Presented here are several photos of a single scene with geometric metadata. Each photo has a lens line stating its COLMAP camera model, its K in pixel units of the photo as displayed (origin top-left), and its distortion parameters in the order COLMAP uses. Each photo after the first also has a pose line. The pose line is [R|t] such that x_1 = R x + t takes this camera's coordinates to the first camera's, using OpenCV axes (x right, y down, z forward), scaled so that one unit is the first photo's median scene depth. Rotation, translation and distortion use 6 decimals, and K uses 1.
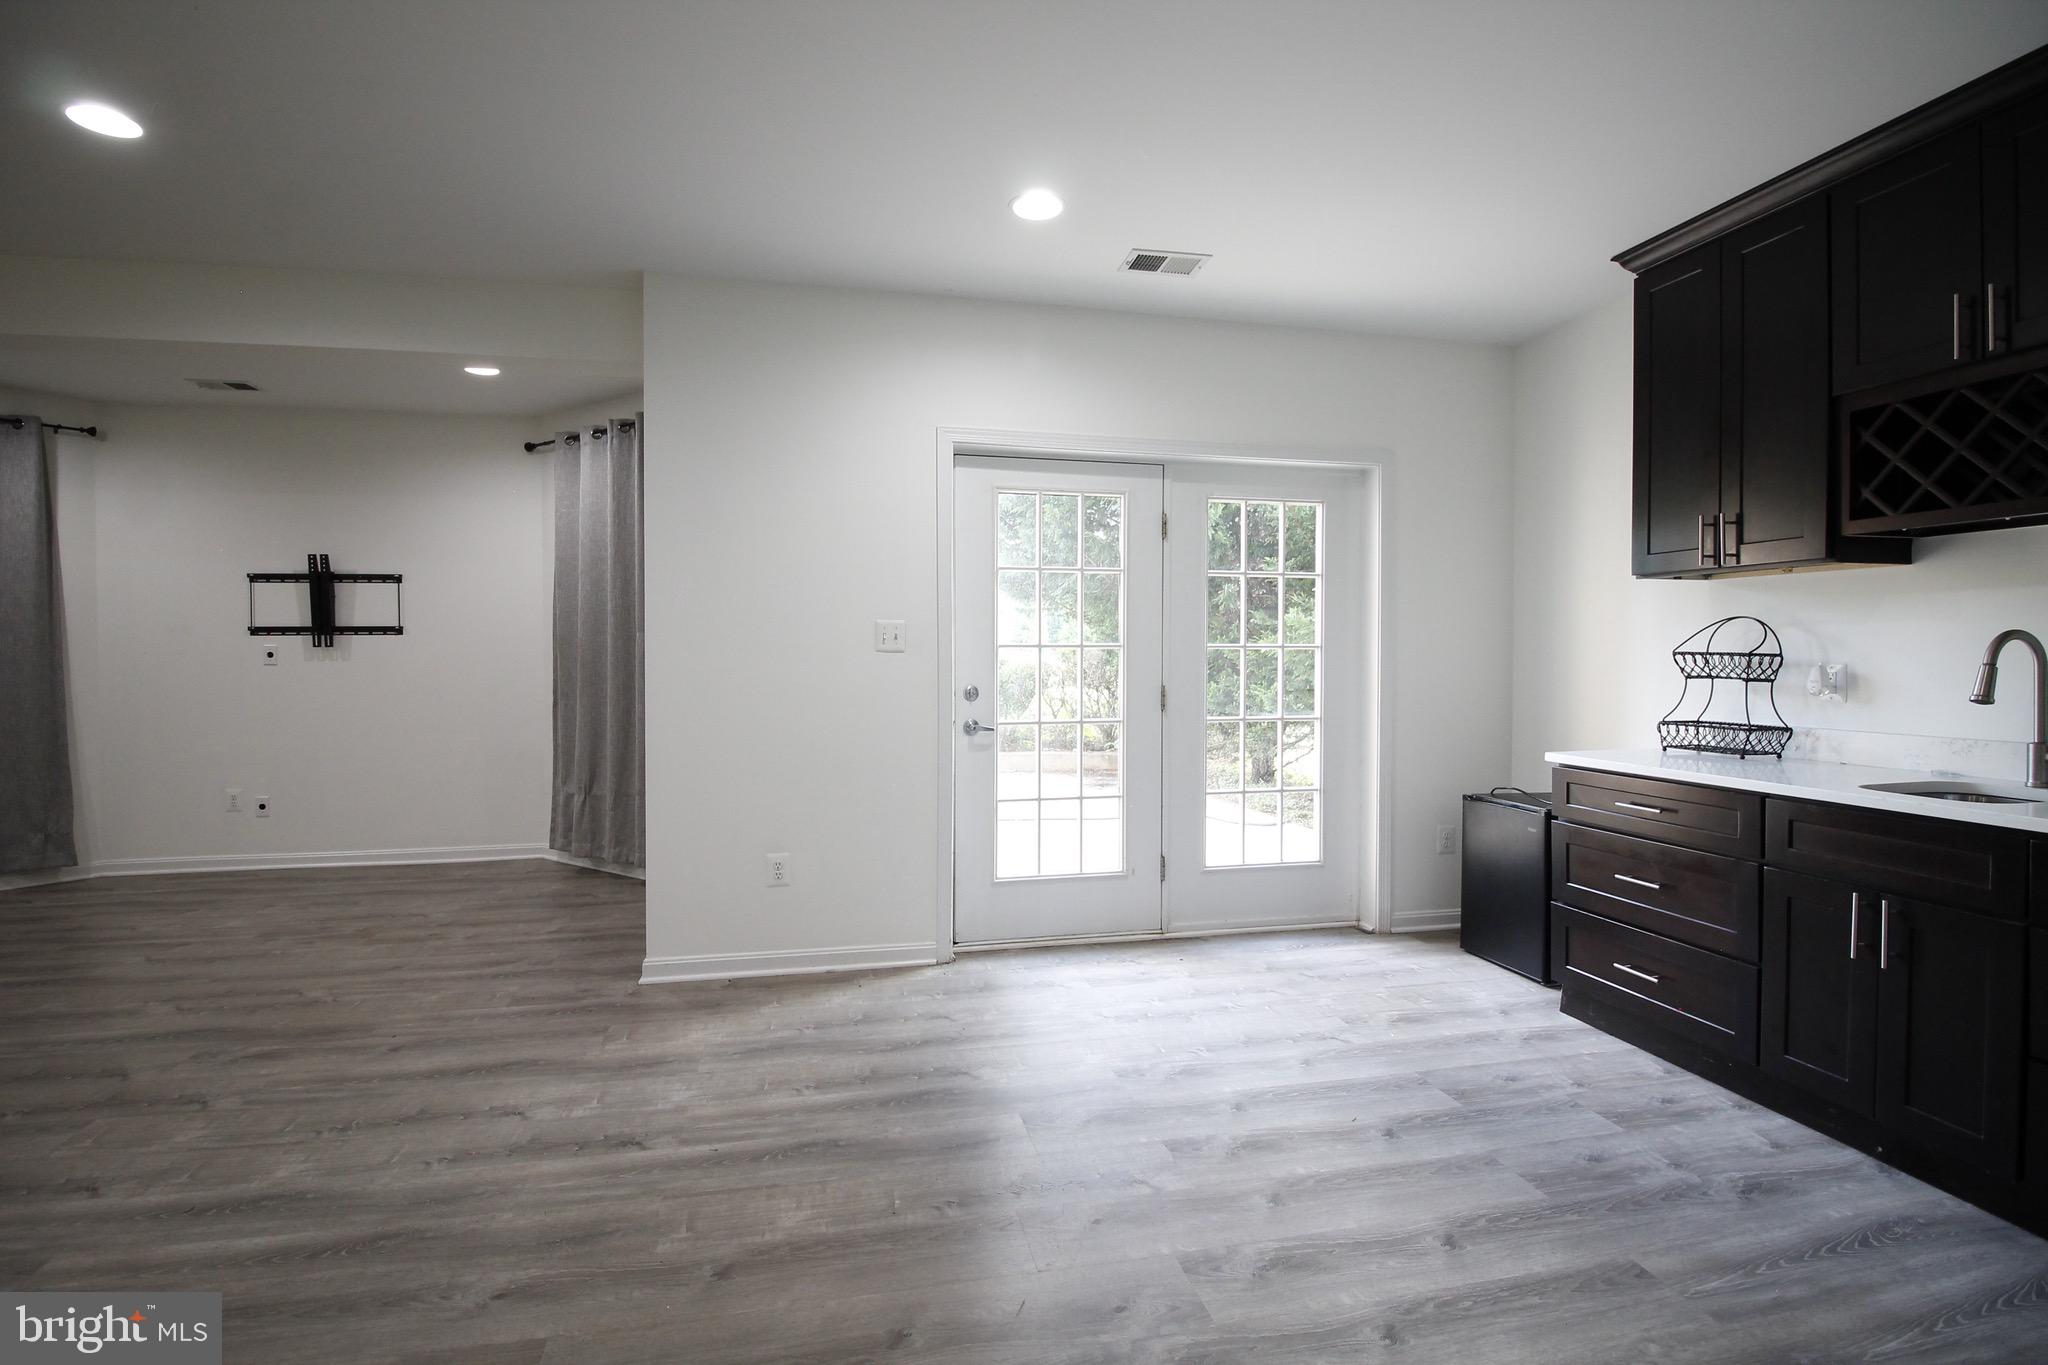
lens RADIAL K [[960.8, 0, 1021.8], [0, 960.8, 668.4], [0, 0, 1]] dist [-0.003123, -0.010805]
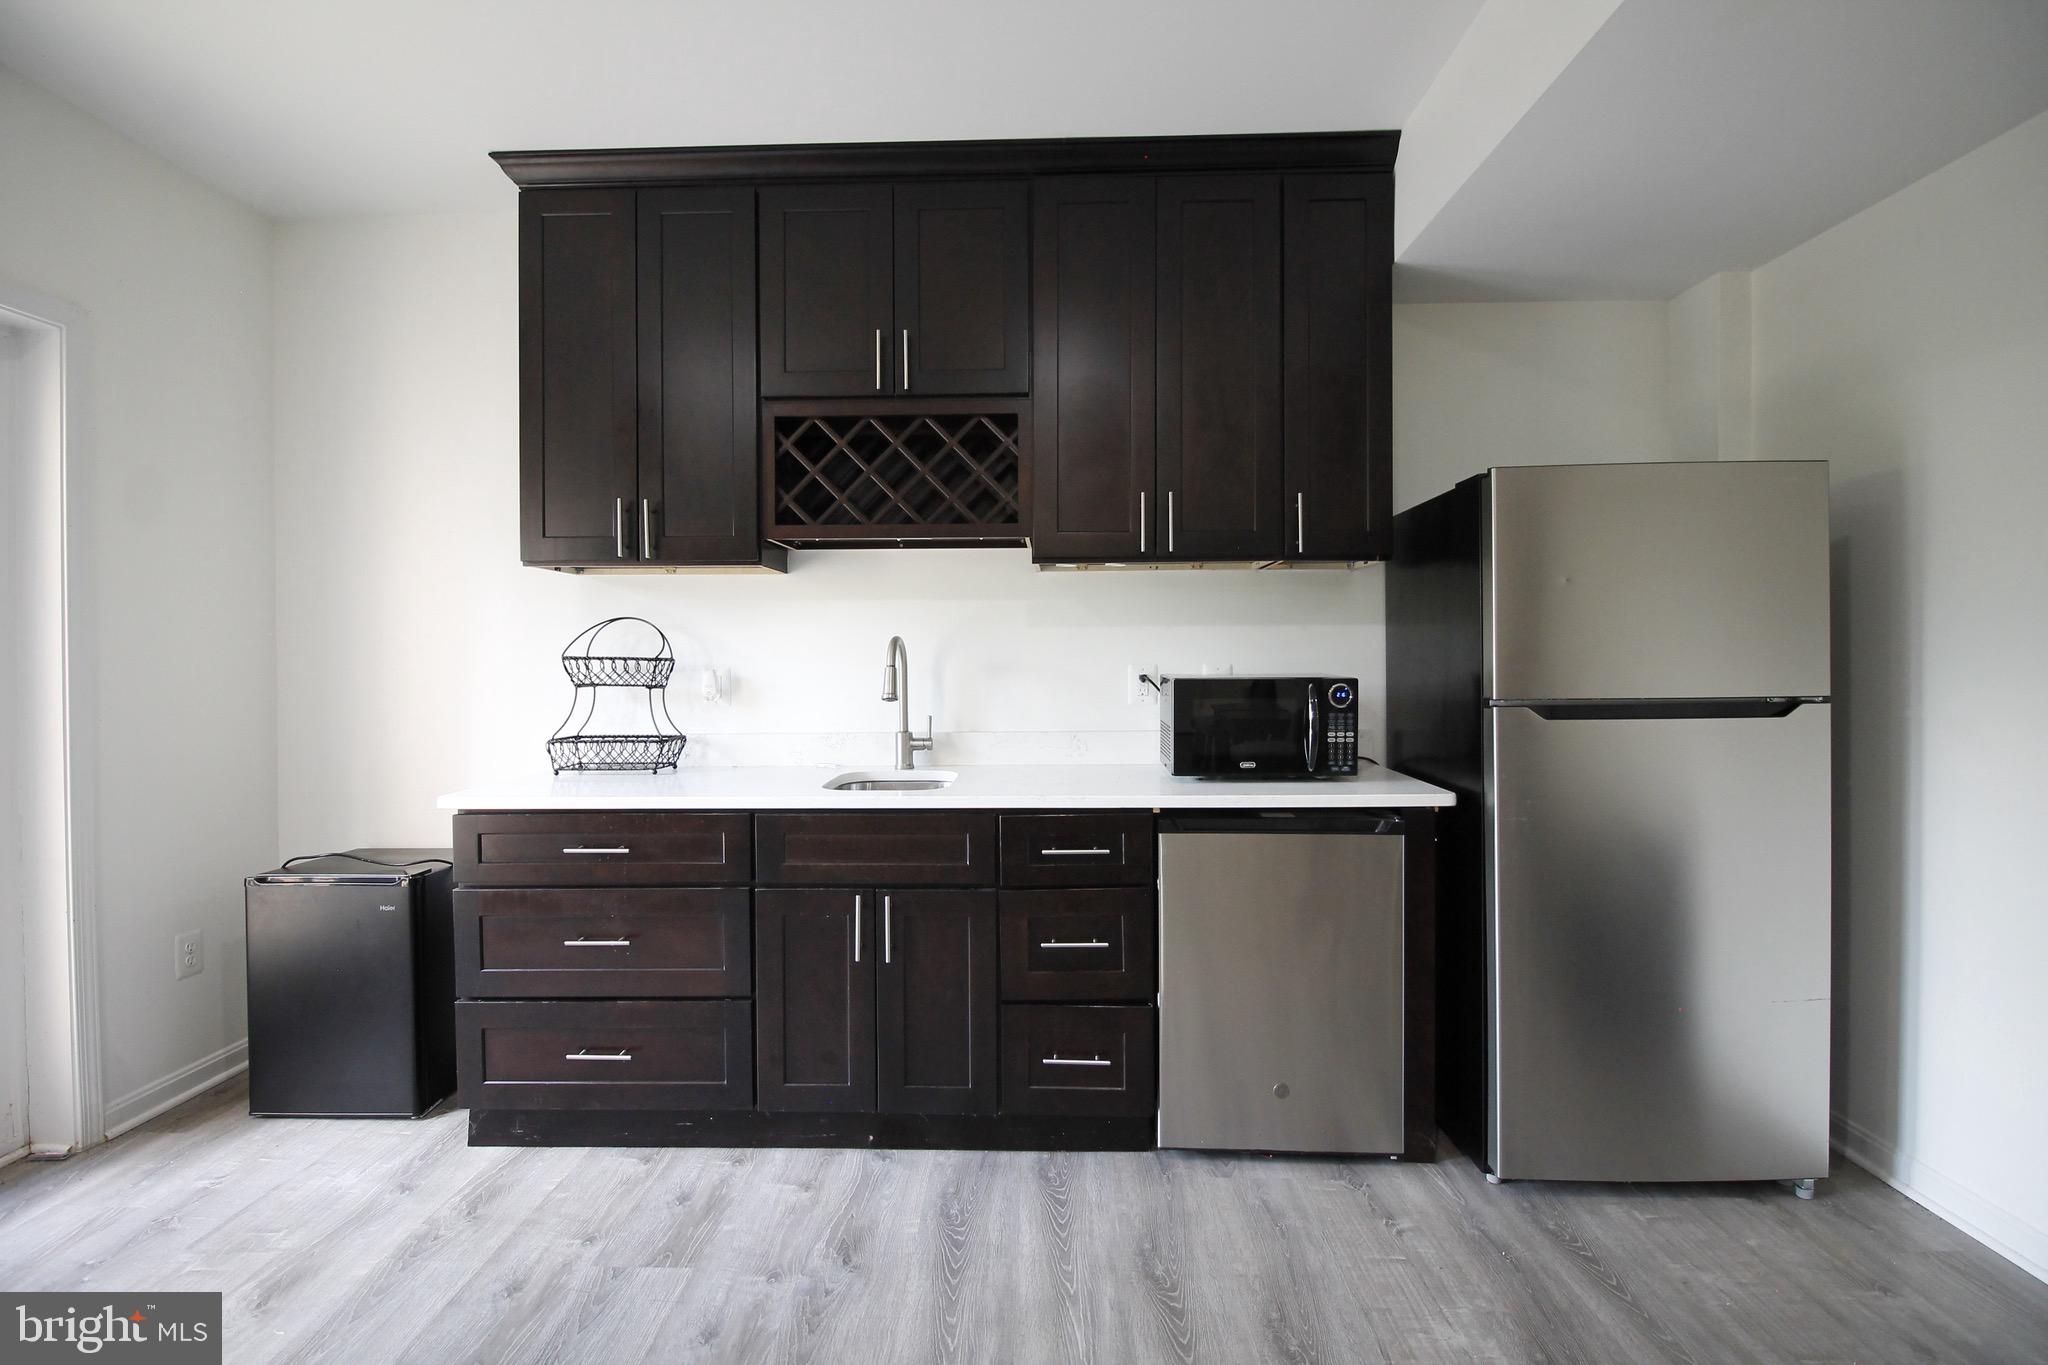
lens RADIAL K [[960.8, 0, 1021.8], [0, 960.8, 668.4], [0, 0, 1]] dist [-0.003123, -0.010805]
pose [[0.237704, -0.017072, 0.971188, -0.047983], [0.018922, 0.999737, 0.012942, -0.011126], [-0.971153, 0.015300, 0.237964, 0.451742]]
